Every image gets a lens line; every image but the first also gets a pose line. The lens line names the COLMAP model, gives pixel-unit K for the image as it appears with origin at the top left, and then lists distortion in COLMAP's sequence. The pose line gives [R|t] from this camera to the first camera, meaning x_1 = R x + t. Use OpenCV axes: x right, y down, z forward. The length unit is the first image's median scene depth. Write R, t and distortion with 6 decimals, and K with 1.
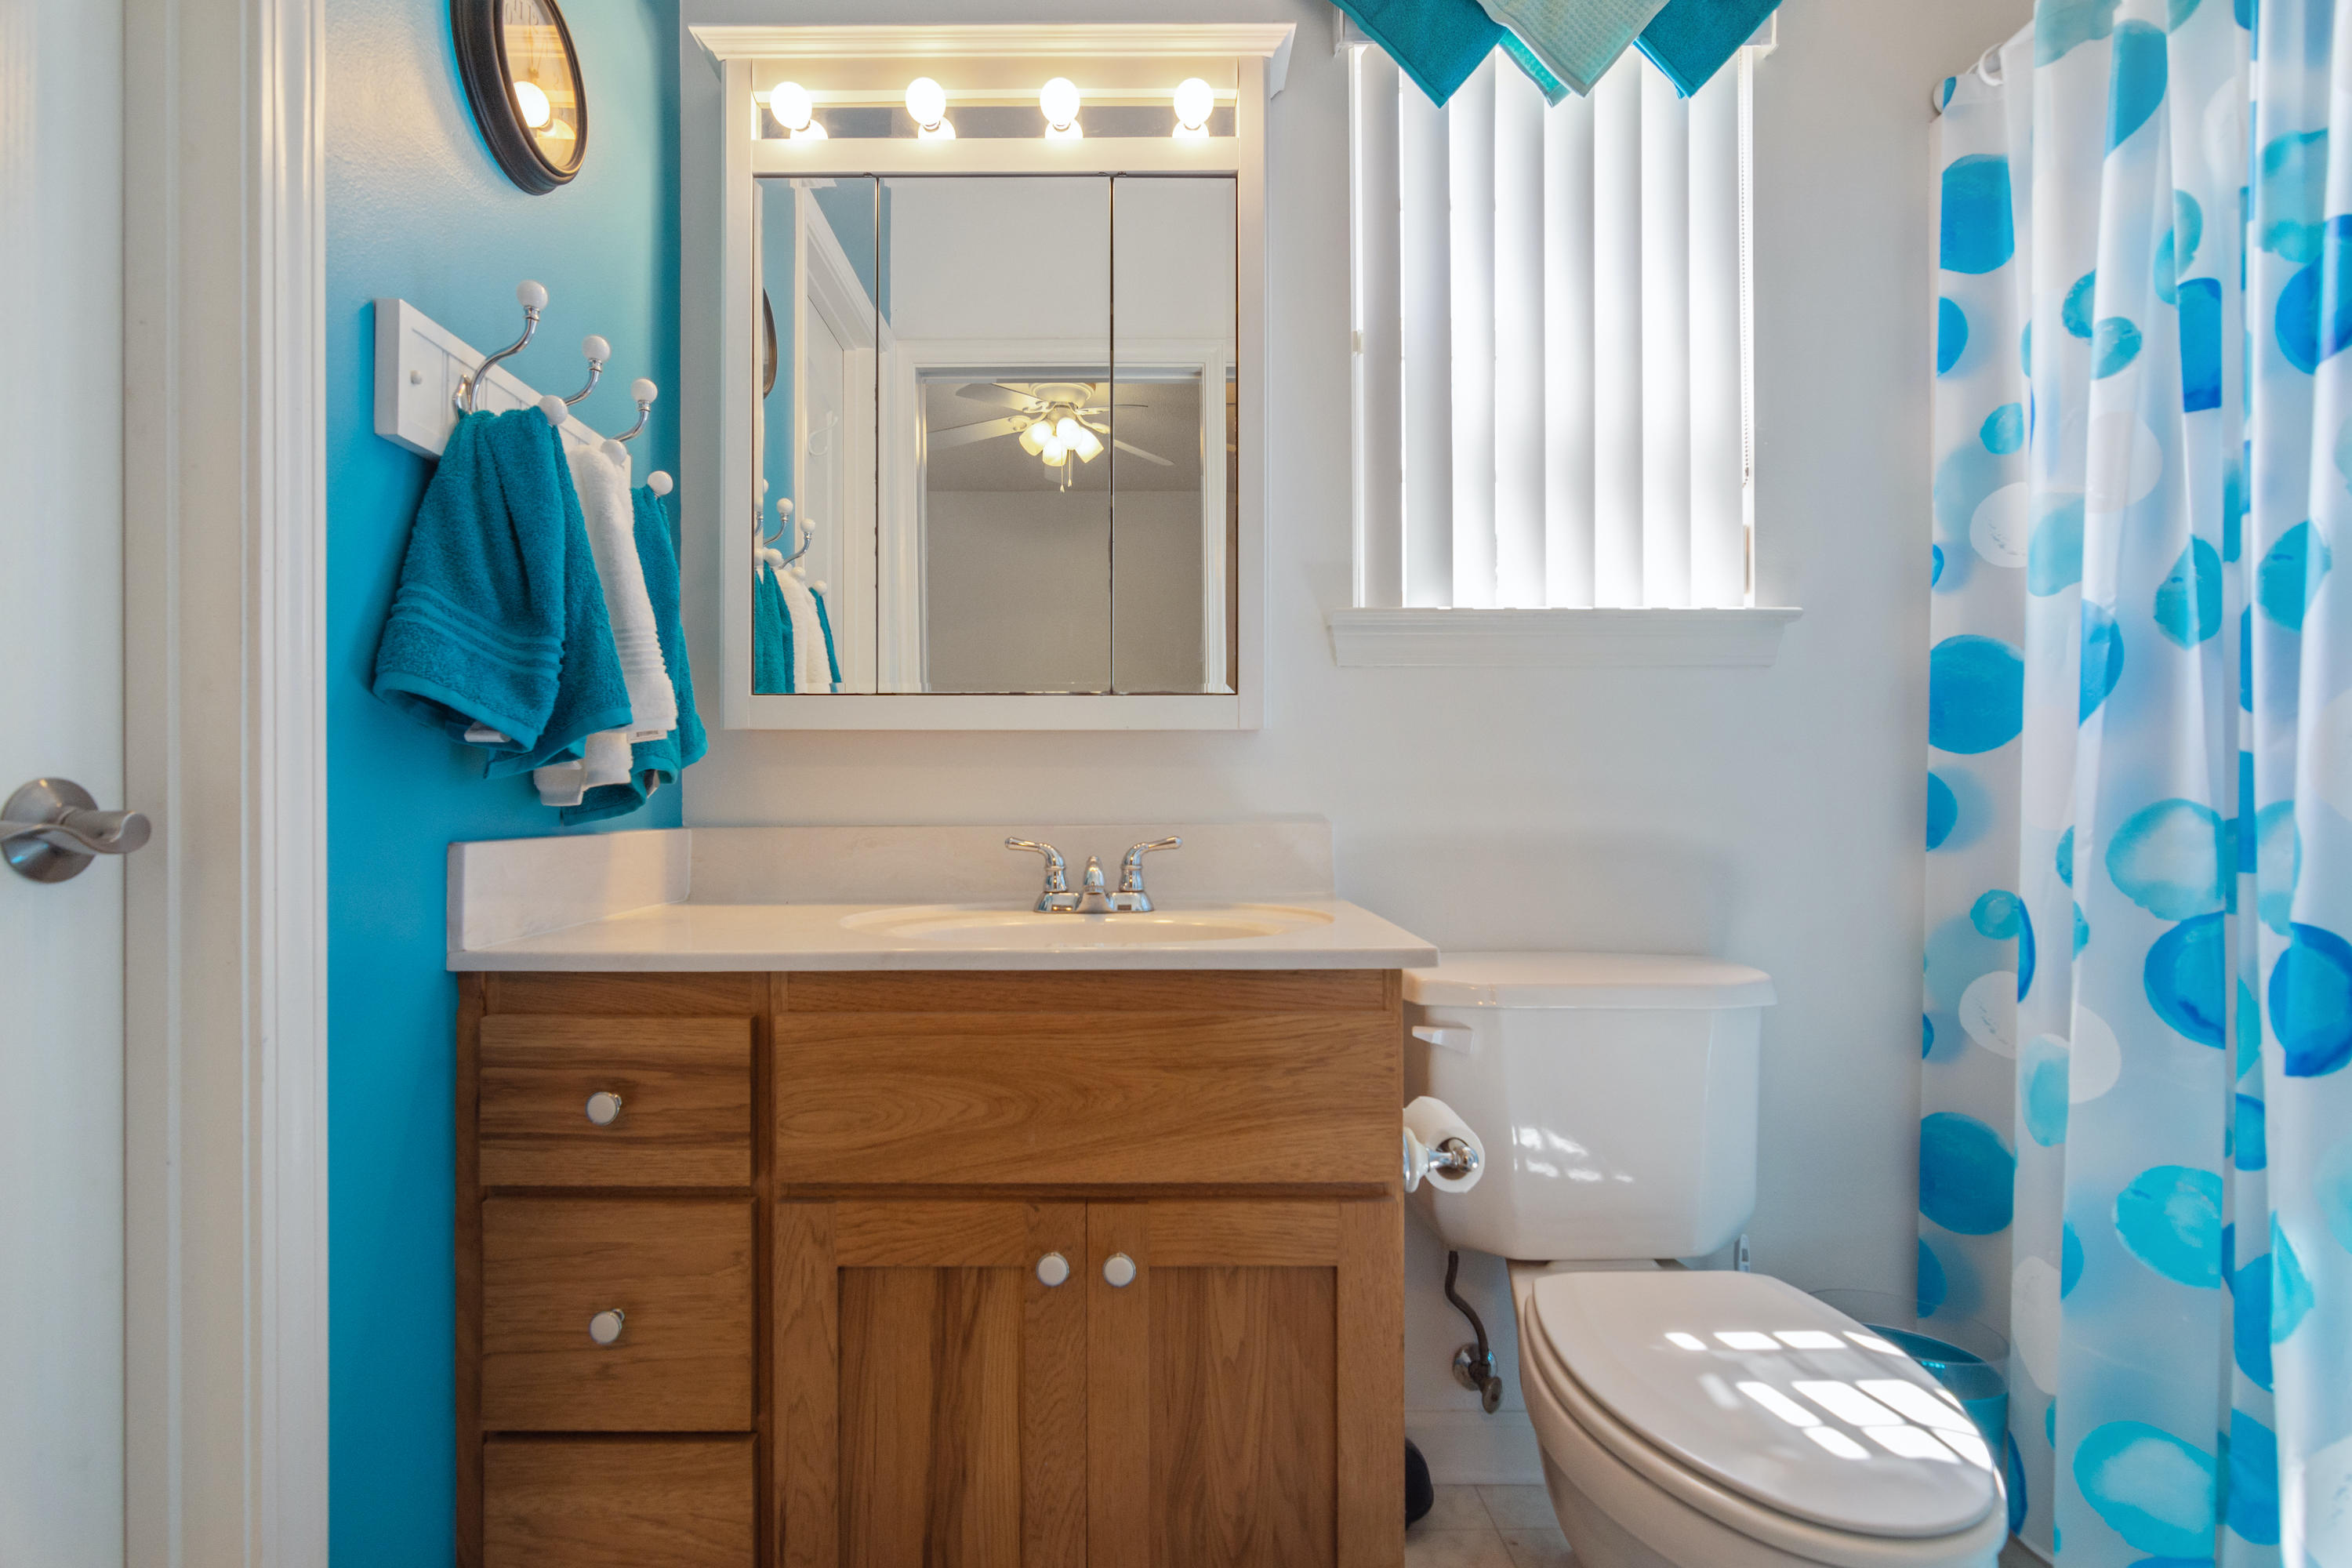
lens RADIAL K [[1128.5, 0, 1181.2], [0, 1128.5, 786.9], [0, 0, 1]] dist [-0.004394, 0.002648]
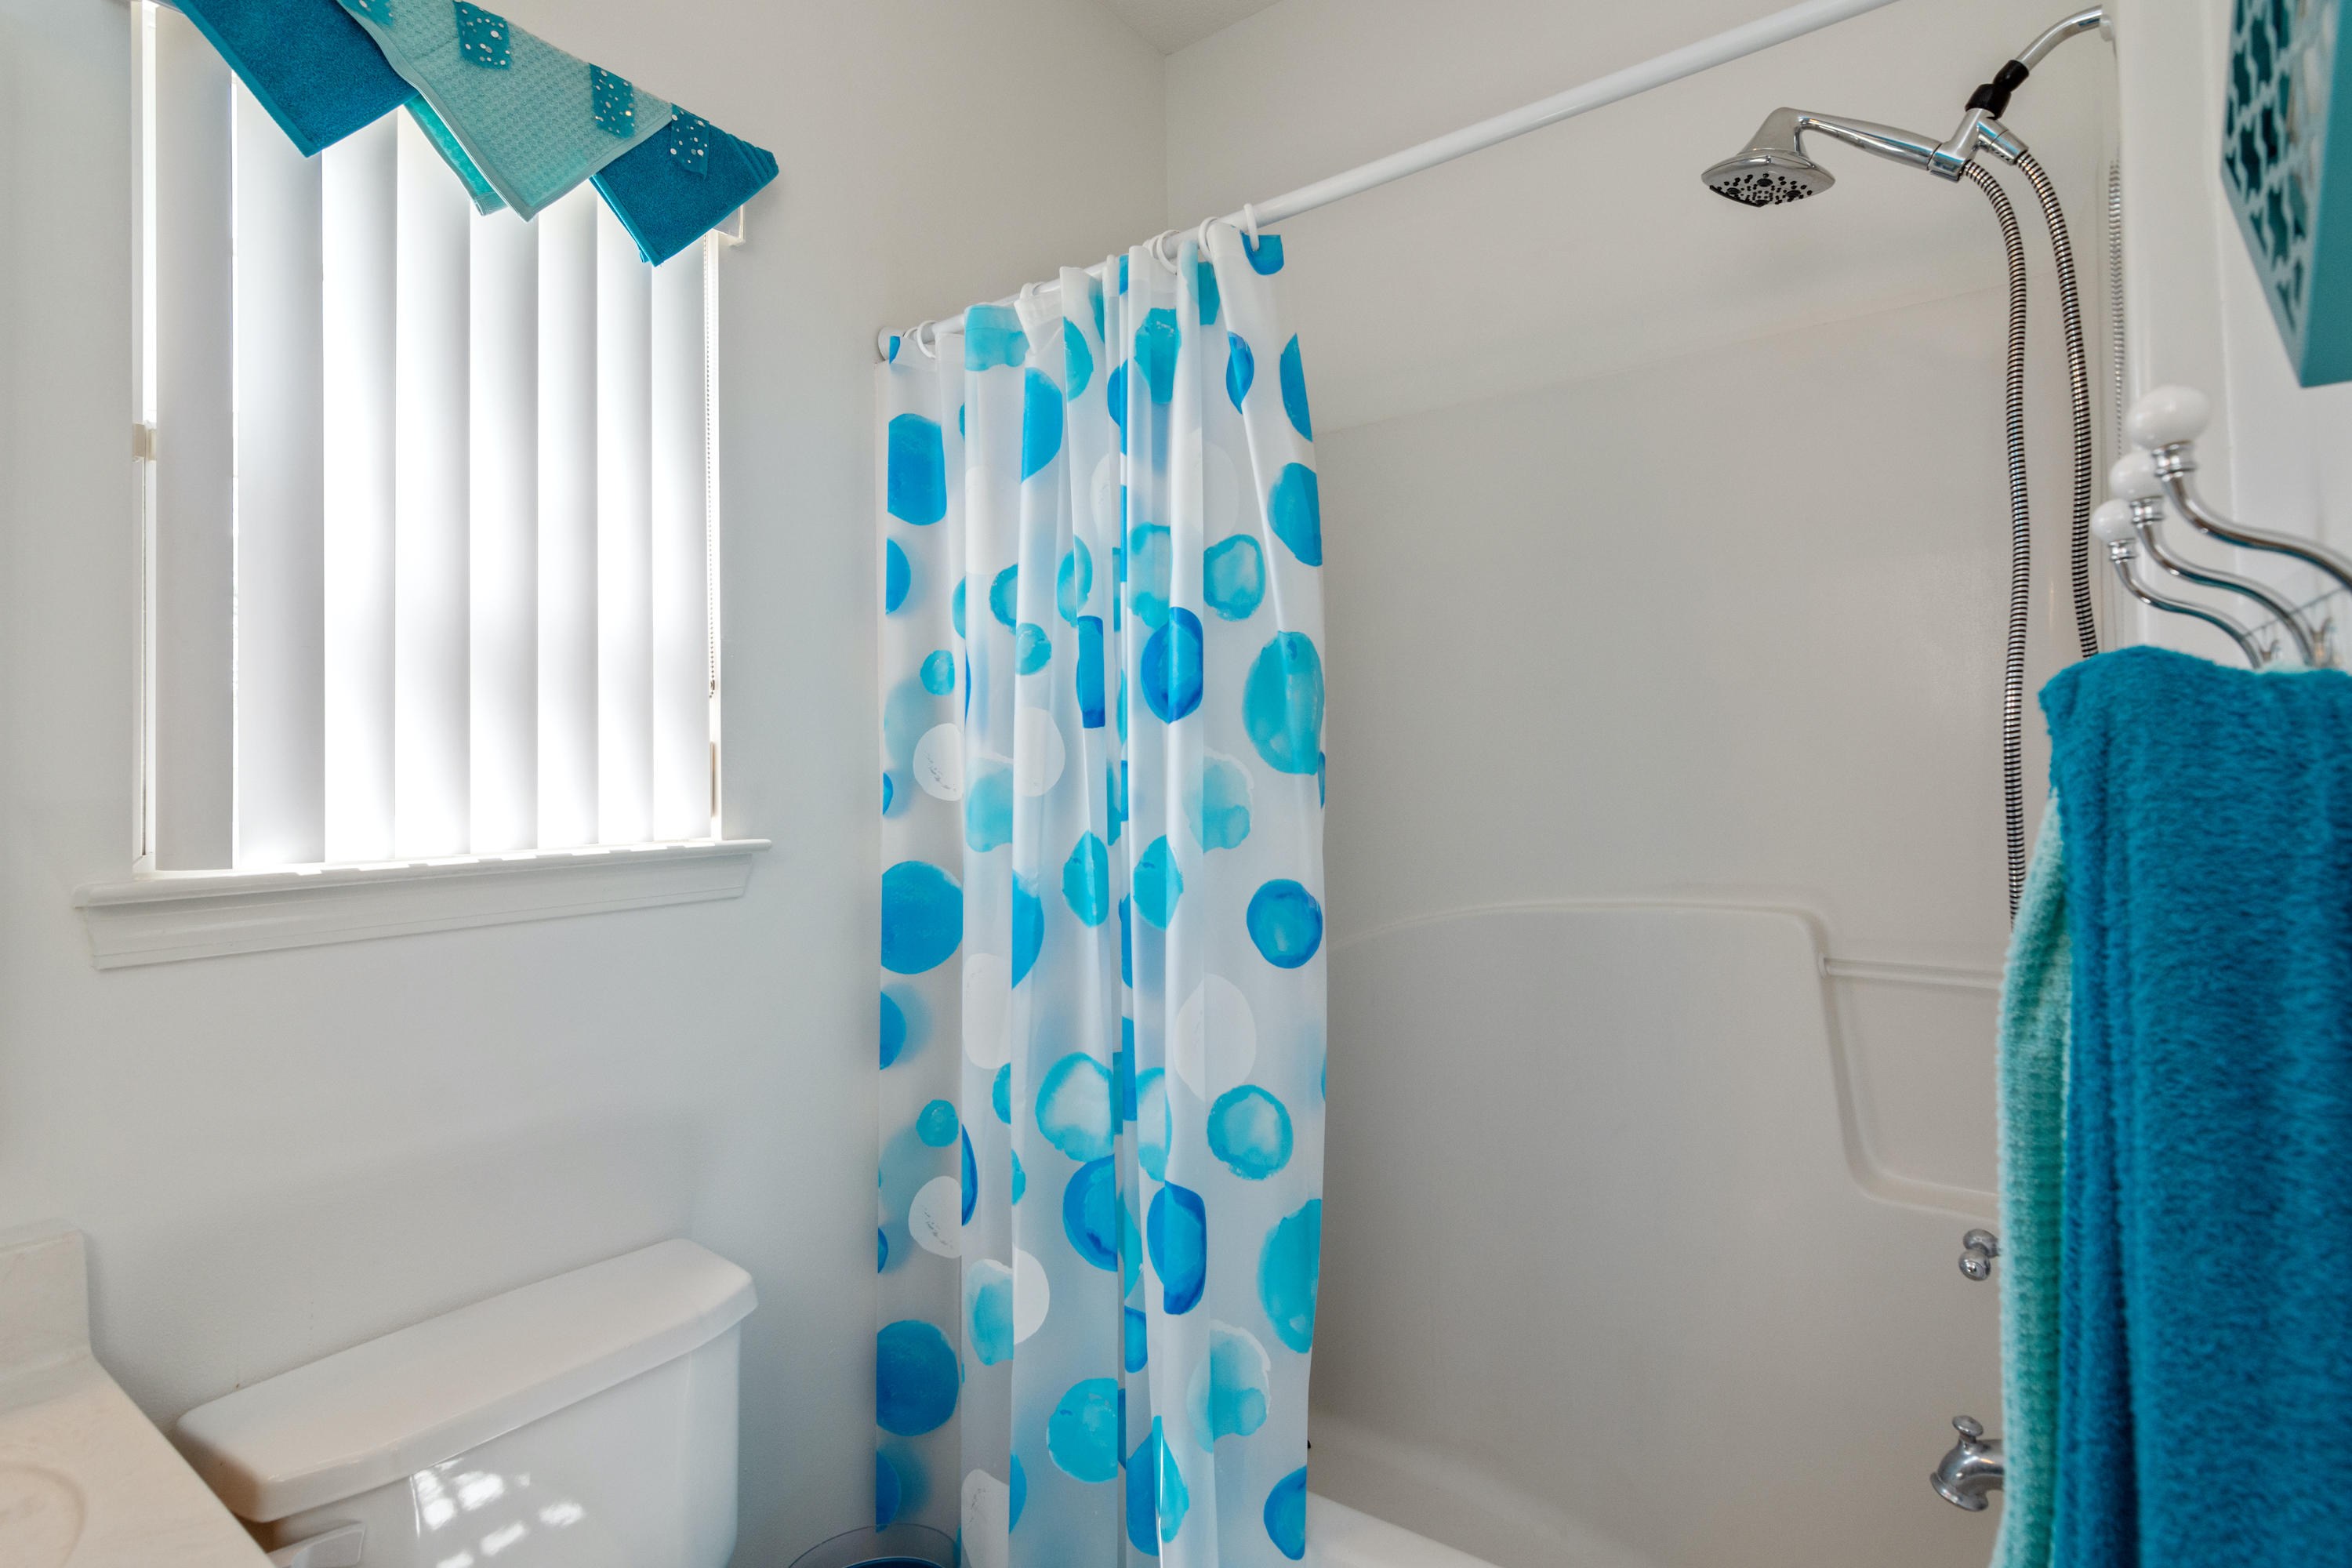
lens RADIAL K [[1128.5, 0, 1187.9], [0, 1128.5, 779.0], [0, 0, 1]] dist [-0.004394, 0.002648]
pose [[0.616548, 0.011210, 0.787237, 0.019702], [0.012967, 0.999618, -0.024390, -0.195867], [-0.787210, 0.025245, 0.616168, 0.146236]]
